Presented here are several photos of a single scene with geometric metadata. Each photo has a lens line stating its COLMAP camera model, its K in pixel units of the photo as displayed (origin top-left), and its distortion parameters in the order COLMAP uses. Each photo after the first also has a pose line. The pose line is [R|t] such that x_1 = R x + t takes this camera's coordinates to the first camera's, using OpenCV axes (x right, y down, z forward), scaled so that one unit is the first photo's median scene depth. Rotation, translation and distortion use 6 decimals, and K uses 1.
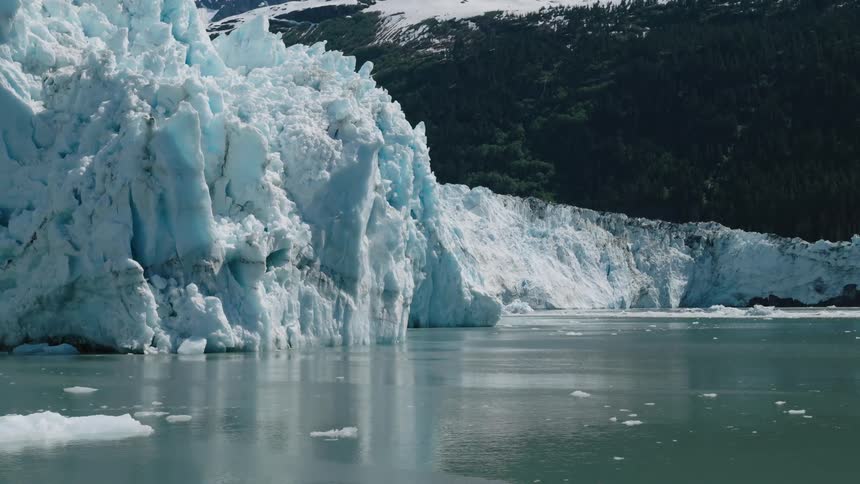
lens RADIAL K [[1234.4, 0, 435.8], [0, 1234.4, 244.0], [0, 0, 1]] dist [-0.001787, 0.000000]
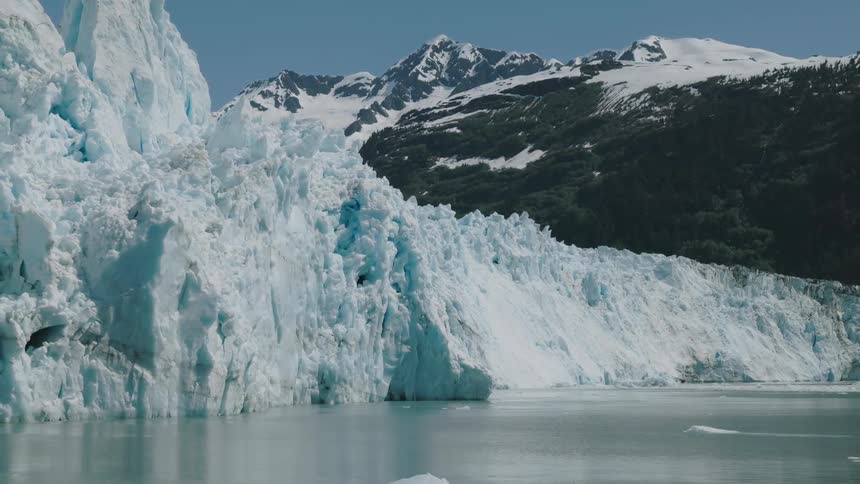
lens RADIAL K [[1234.4, 0, 433.7], [0, 1234.4, 244.7], [0, 0, 1]] dist [-0.001787, 0.000000]
pose [[0.978809, -0.019085, -0.203882, 0.048946], [0.007478, 0.998315, -0.057549, -0.000176], [0.204637, 0.054805, 0.977303, 0.003812]]
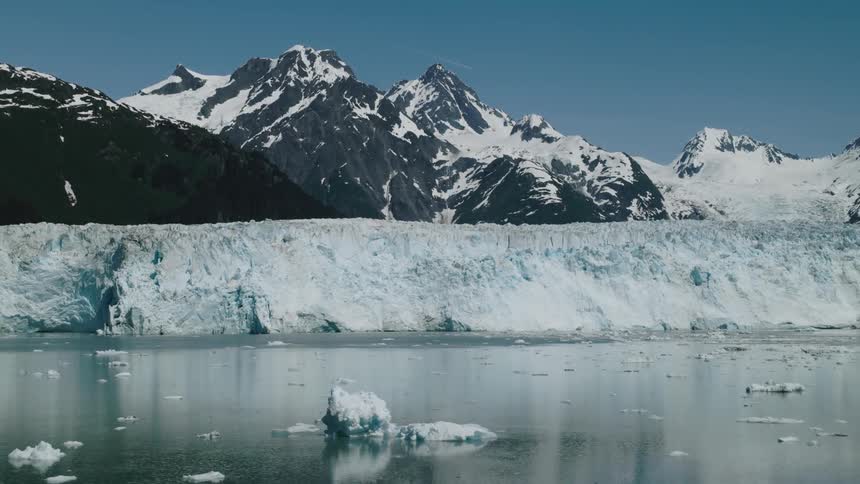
lens RADIAL K [[1234.4, 0, 431.3], [0, 1234.4, 242.0], [0, 0, 1]] dist [-0.001787, 0.000000]
pose [[0.490538, -0.046319, -0.870188, 0.937295], [0.041918, 0.998685, -0.029529, -0.023208], [0.870411, -0.021991, 0.491834, -0.138396]]
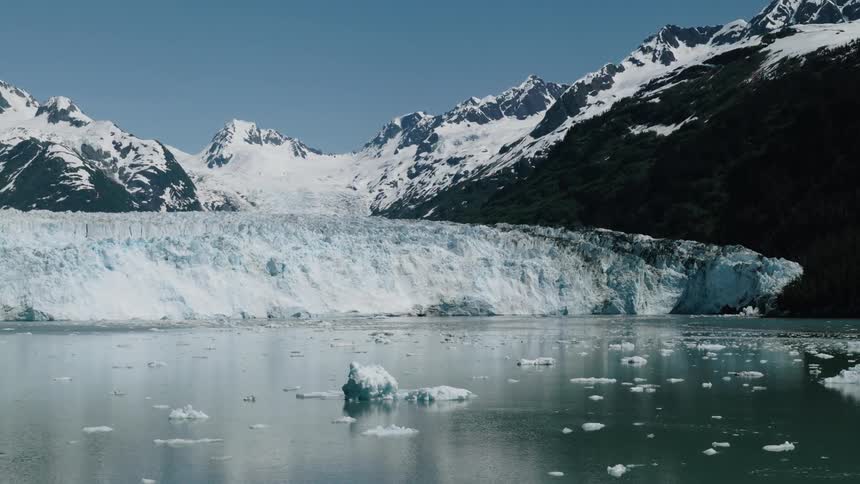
lens RADIAL K [[1234.4, 0, 430.8], [0, 1234.4, 238.6], [0, 0, 1]] dist [-0.001787, 0.000000]
pose [[0.782082, -0.028957, -0.622503, 0.929053], [0.029547, 0.999519, -0.009374, -0.027009], [0.622475, -0.011062, 0.782562, -0.210593]]
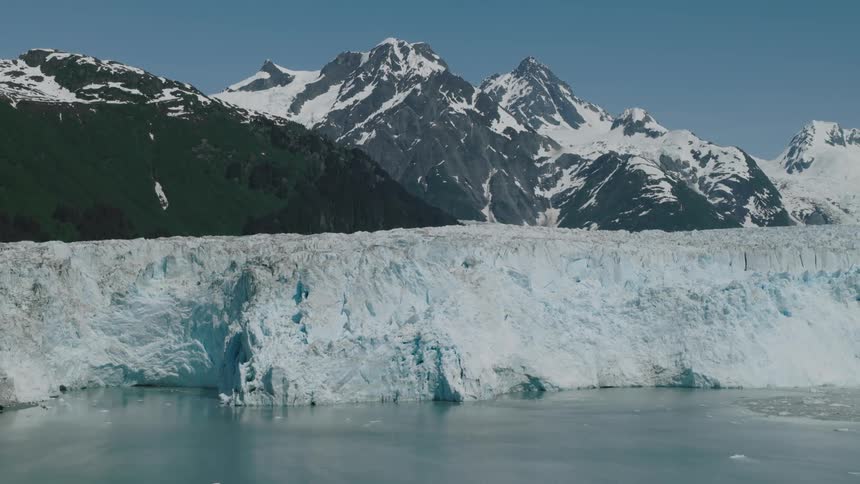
lens RADIAL K [[1234.4, 0, 432.5], [0, 1234.4, 243.1], [0, 0, 1]] dist [-0.001787, 0.000000]
pose [[0.435079, -0.045484, -0.899243, 0.632218], [0.043688, 0.998613, -0.029373, -0.053959], [0.899332, -0.026507, 0.436463, -0.082993]]
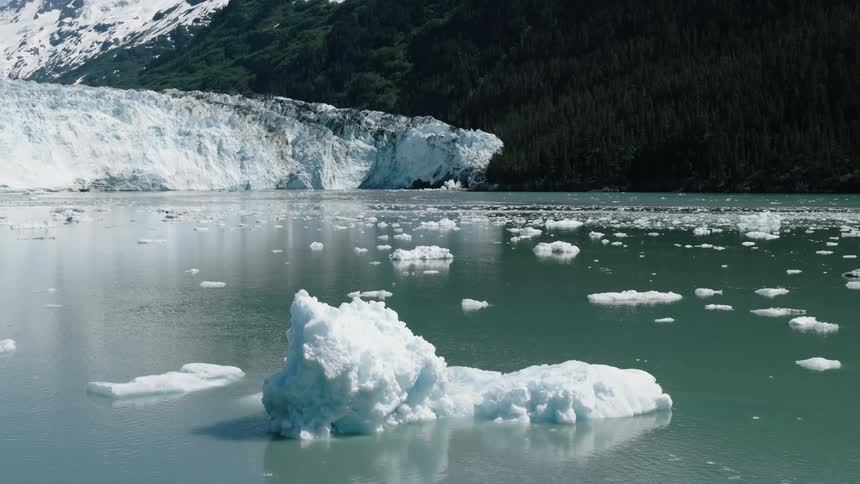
lens RADIAL K [[1234.4, 0, 429.7], [0, 1234.4, 248.4], [0, 0, 1]] dist [-0.001787, 0.000000]
pose [[0.923829, 0.024472, -0.382022, 0.833694], [0.016674, 0.994435, 0.104025, -0.018424], [0.382442, -0.102471, 0.918280, -0.123182]]
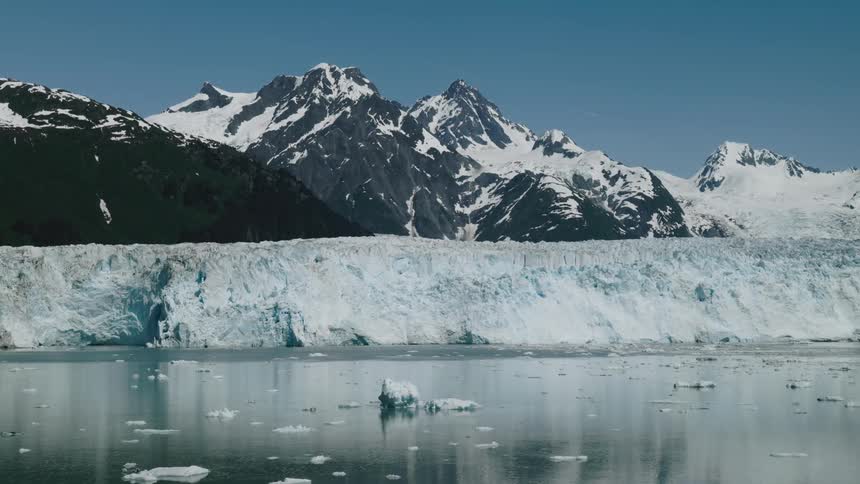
lens RADIAL K [[1234.4, 0, 431.0], [0, 1234.4, 241.4], [0, 0, 1]] dist [-0.001787, 0.000000]
pose [[0.473666, -0.056960, -0.878861, 1.017249], [0.043441, 0.998203, -0.041283, -0.026853], [0.879632, -0.018624, 0.475289, -0.180440]]
